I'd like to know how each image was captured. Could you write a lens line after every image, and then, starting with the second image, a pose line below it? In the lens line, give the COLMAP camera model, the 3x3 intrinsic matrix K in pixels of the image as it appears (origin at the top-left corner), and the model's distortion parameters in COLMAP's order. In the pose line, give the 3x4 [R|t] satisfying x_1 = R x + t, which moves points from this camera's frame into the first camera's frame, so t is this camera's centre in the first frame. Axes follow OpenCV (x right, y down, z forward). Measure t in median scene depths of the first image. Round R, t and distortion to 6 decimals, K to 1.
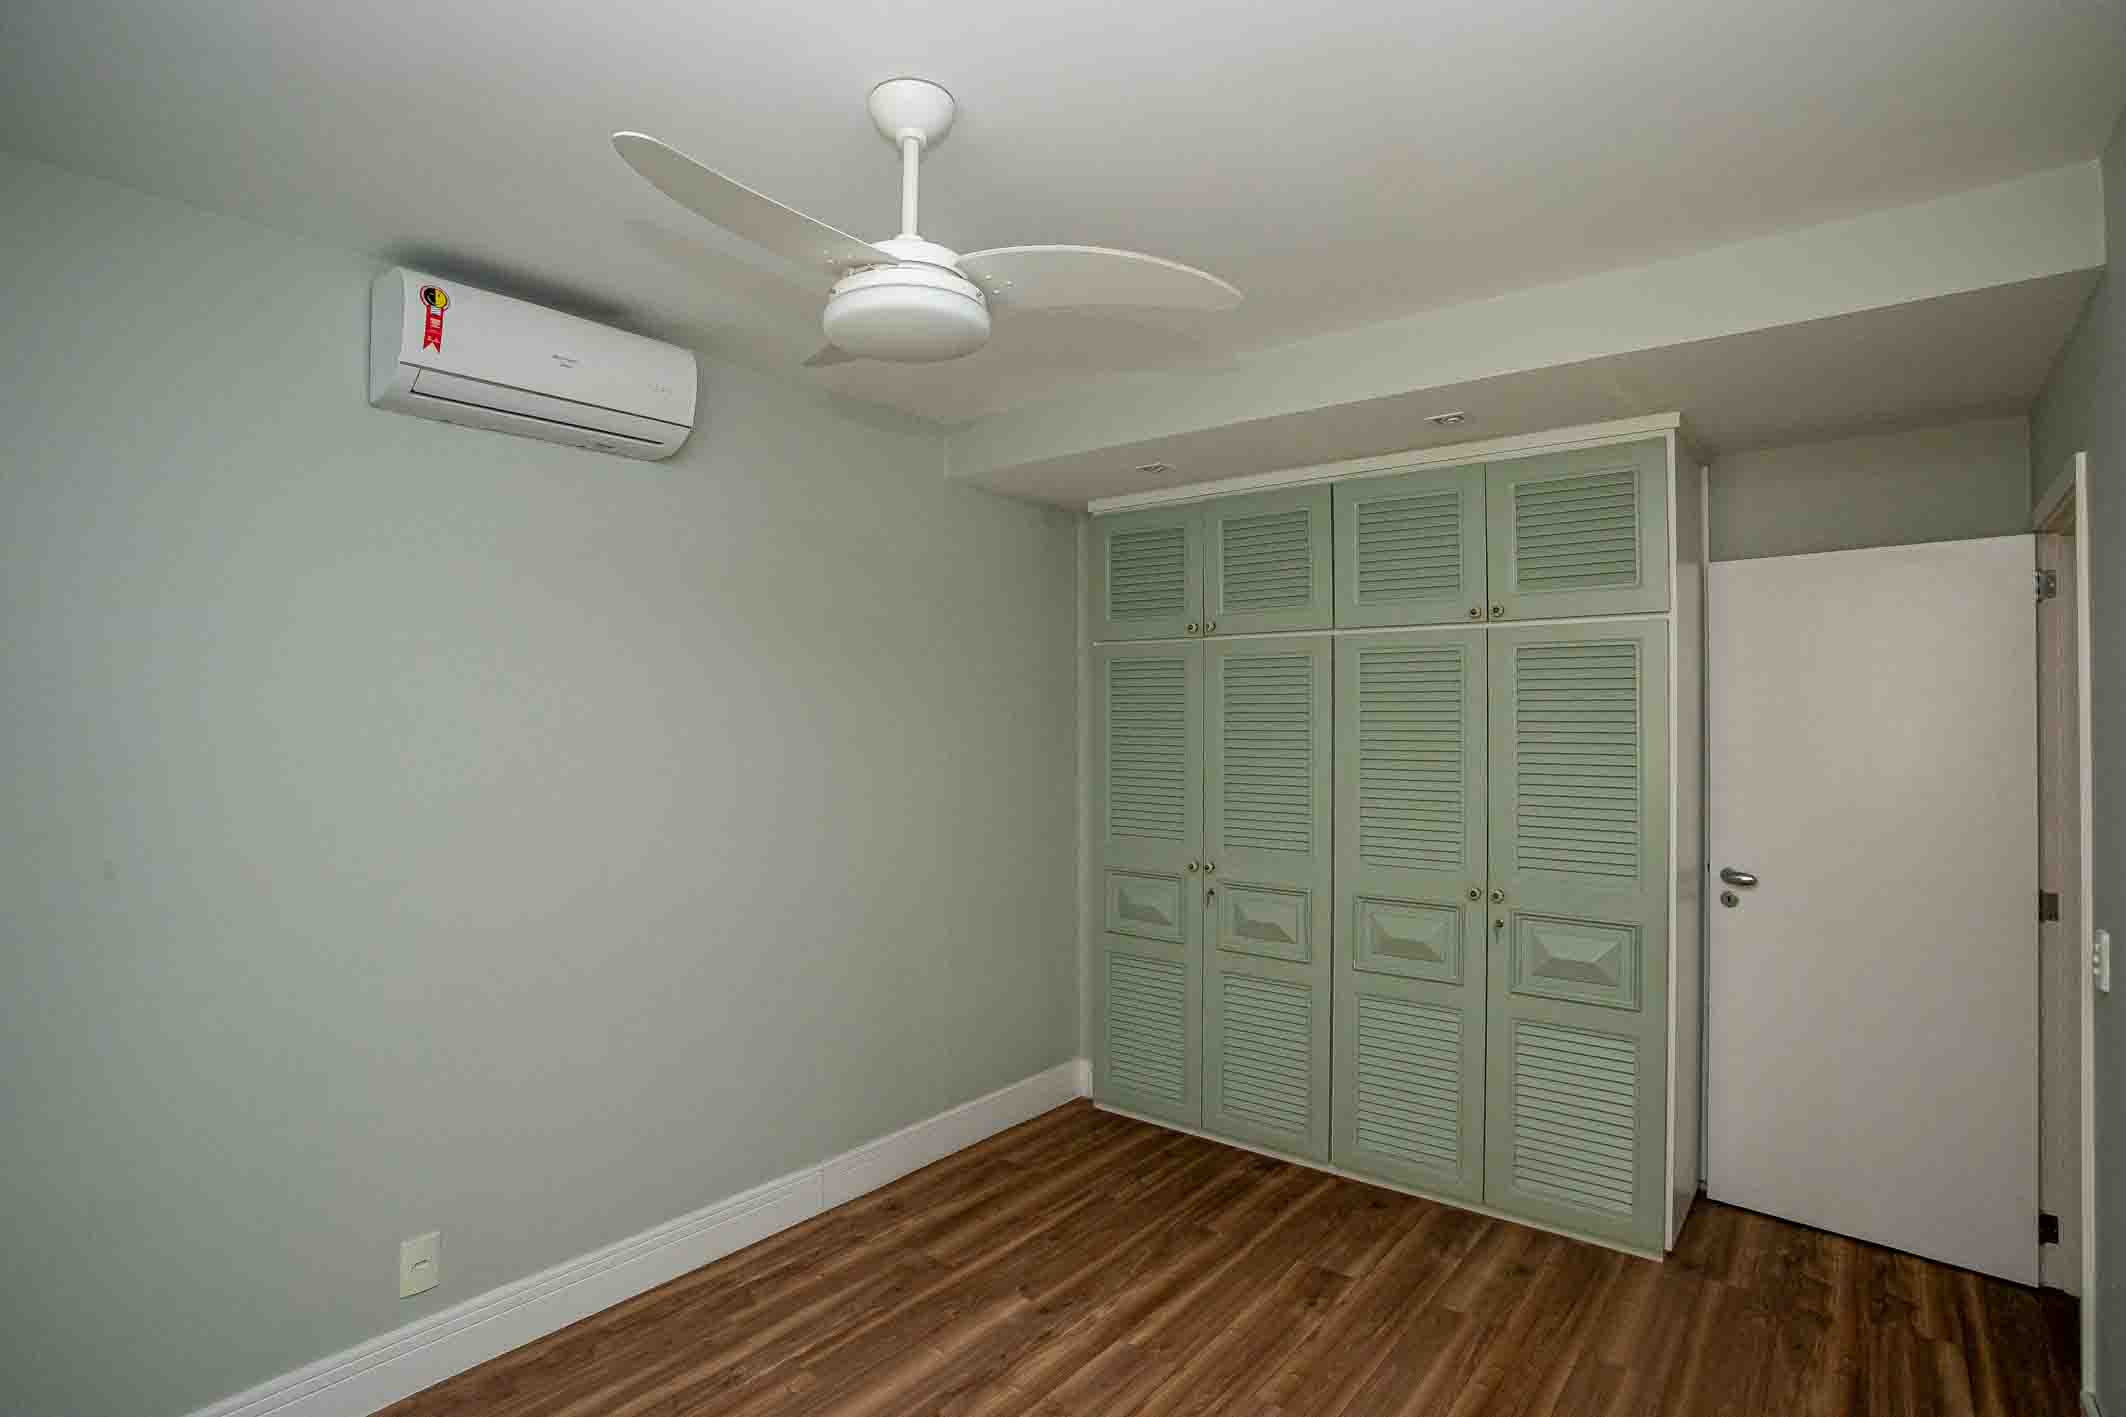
lens RADIAL K [[1028.8, 0, 1062.1], [0, 1028.8, 709.2], [0, 0, 1]] dist [-0.021777, 0.001107]
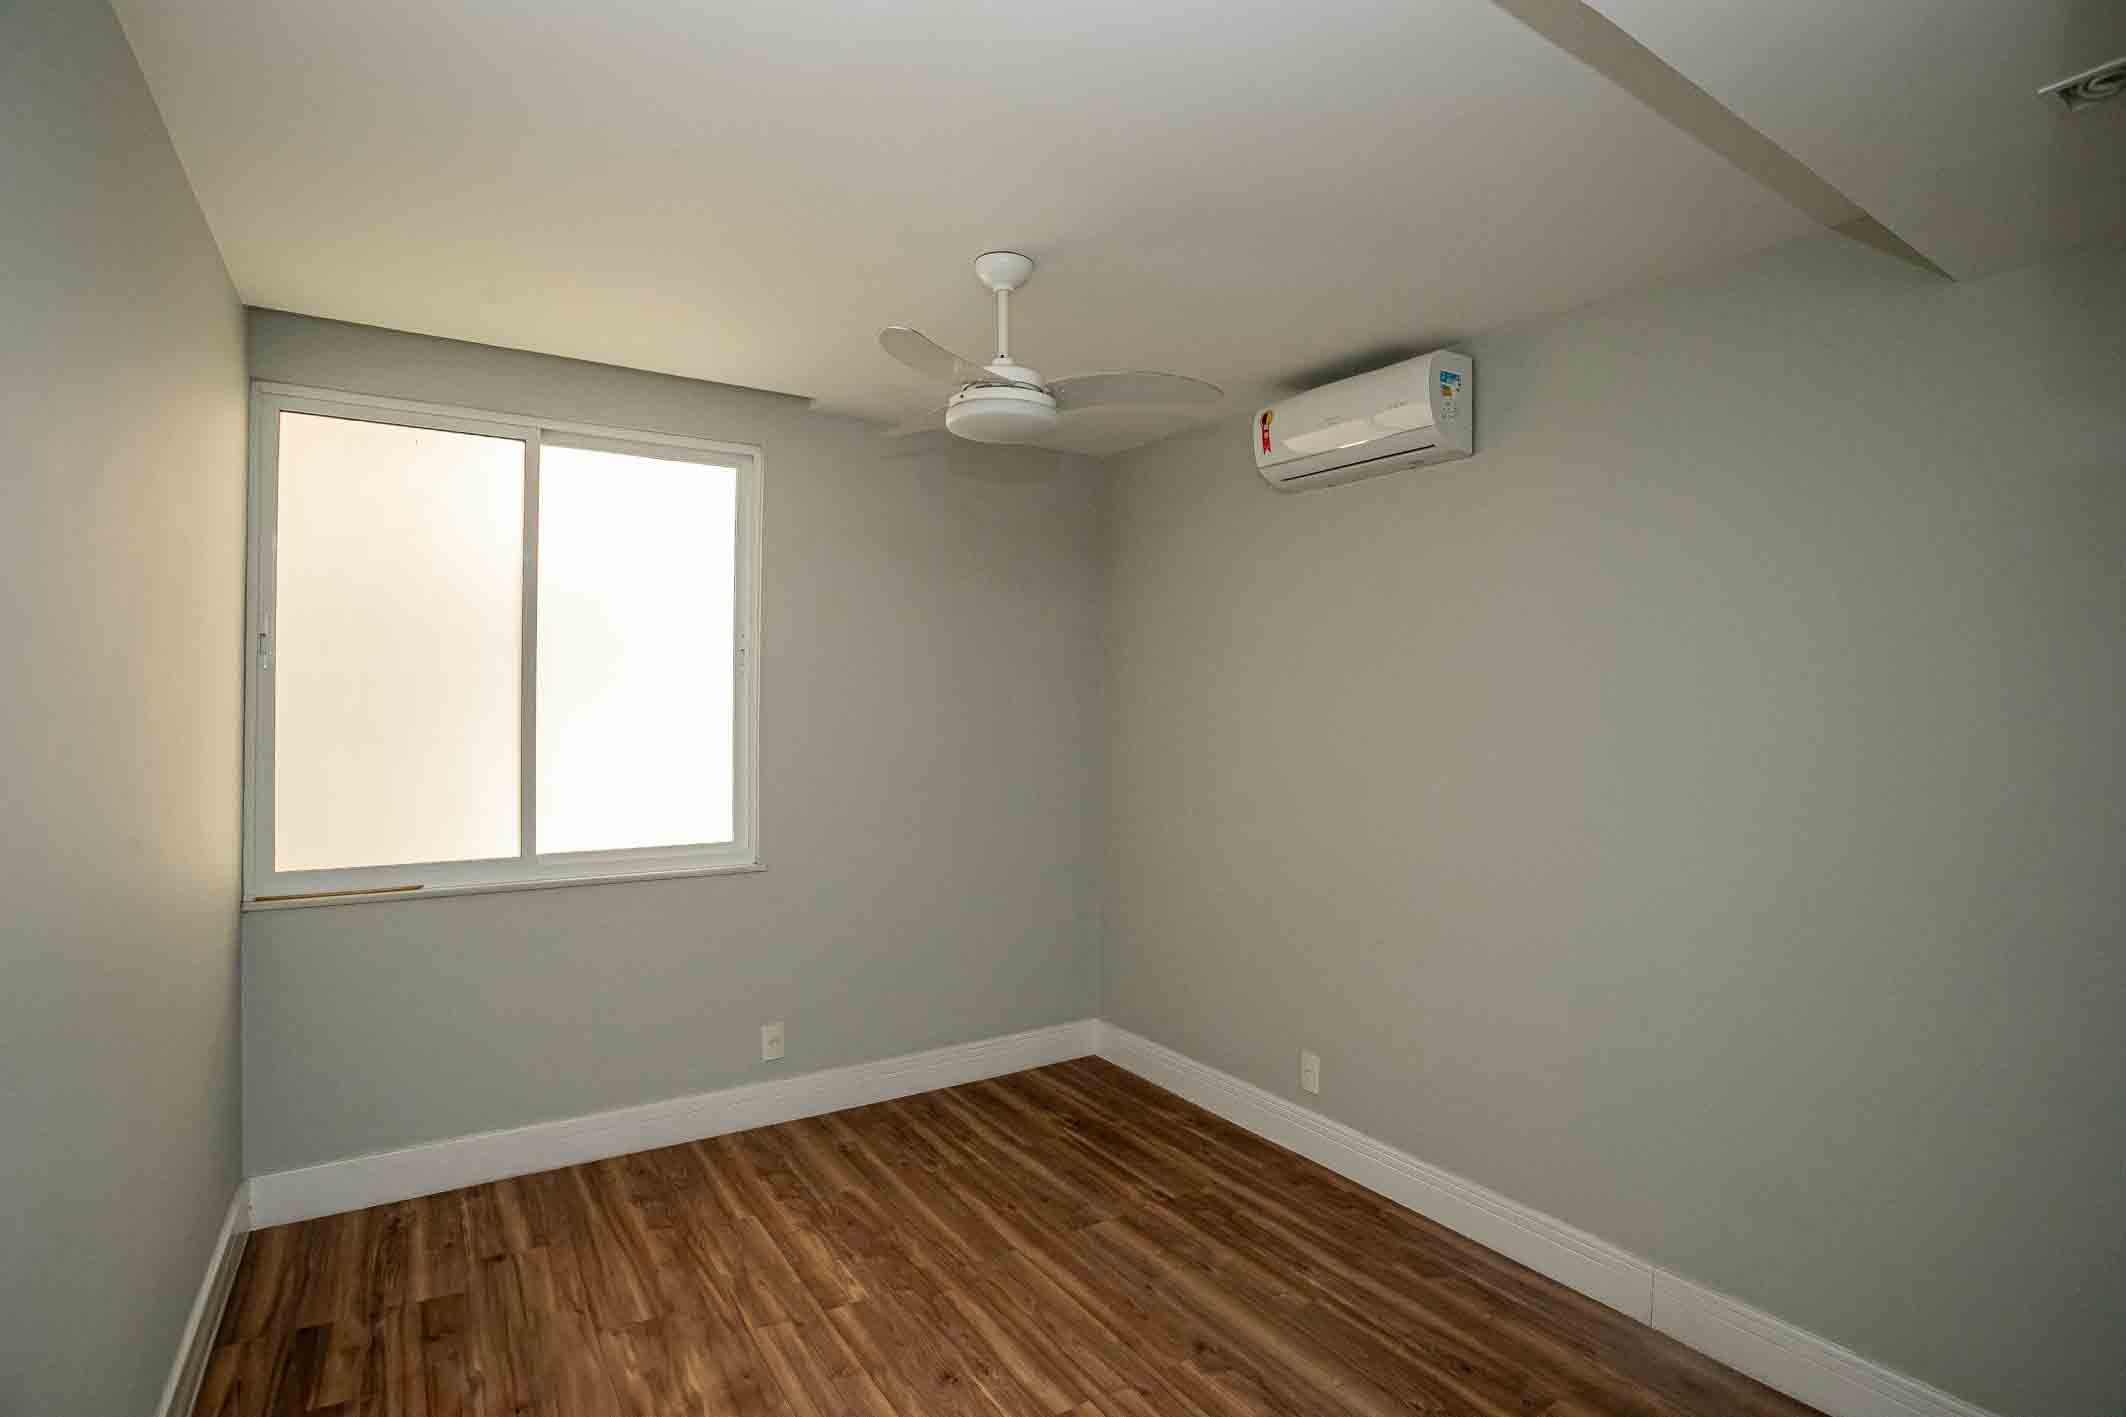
lens RADIAL K [[1028.8, 0, 1060.0], [0, 1028.8, 699.6], [0, 0, 1]] dist [-0.021777, 0.001107]
pose [[-0.278958, 0.010294, -0.960248, 0.808724], [0.004392, 0.999946, 0.009443, -0.003991], [0.960293, -0.001584, -0.278988, 0.983530]]
